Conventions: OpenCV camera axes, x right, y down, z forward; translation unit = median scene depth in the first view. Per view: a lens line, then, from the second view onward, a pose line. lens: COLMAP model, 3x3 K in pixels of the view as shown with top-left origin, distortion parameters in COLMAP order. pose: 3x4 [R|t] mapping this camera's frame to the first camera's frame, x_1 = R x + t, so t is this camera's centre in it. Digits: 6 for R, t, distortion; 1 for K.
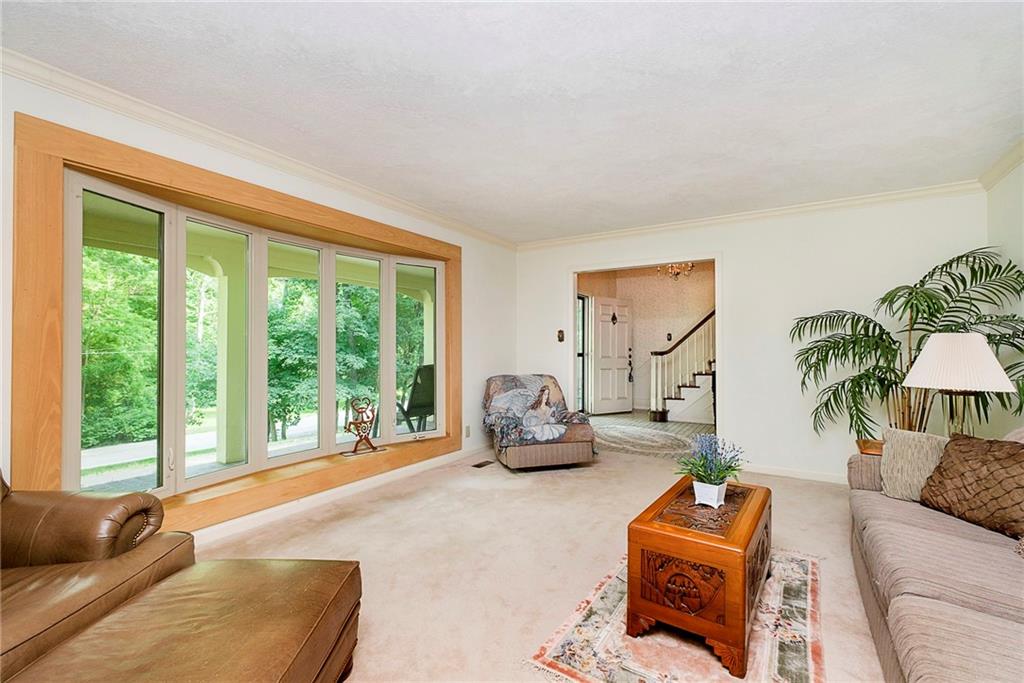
lens RADIAL K [[456.5, 0, 511.6], [0, 456.5, 344.5], [0, 0, 1]] dist [-0.008205, -0.000080]
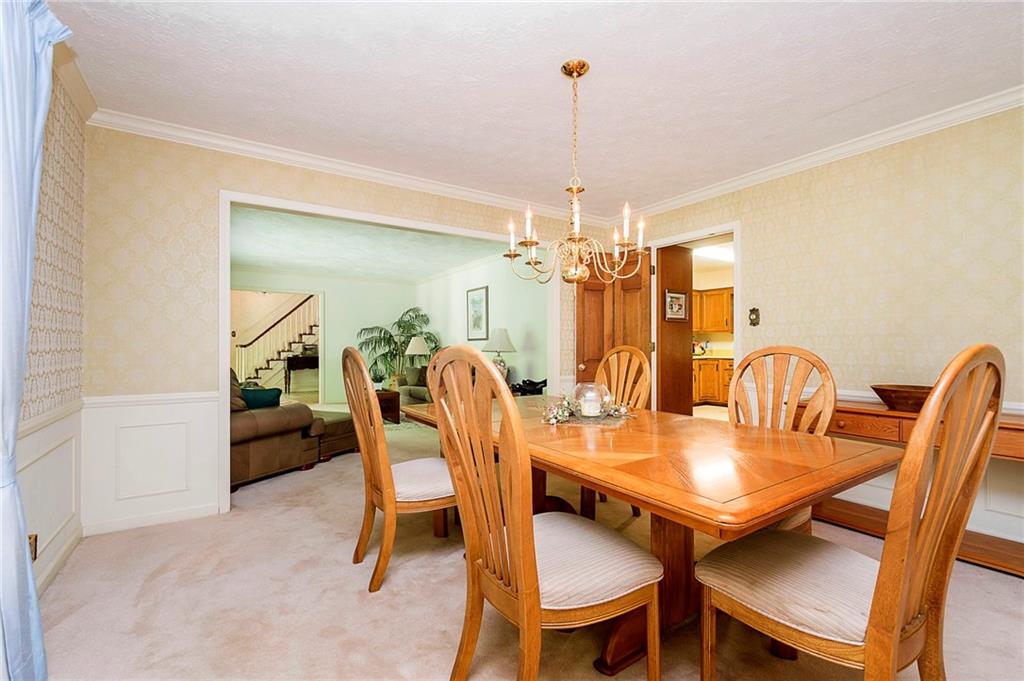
lens RADIAL K [[456.5, 0, 513.9], [0, 456.5, 346.3], [0, 0, 1]] dist [-0.008205, -0.000080]
pose [[0.427775, -0.000752, 0.903885, -1.196798], [-0.007856, 0.999959, 0.004550, 0.013626], [-0.903851, -0.009047, 0.427751, -0.717979]]
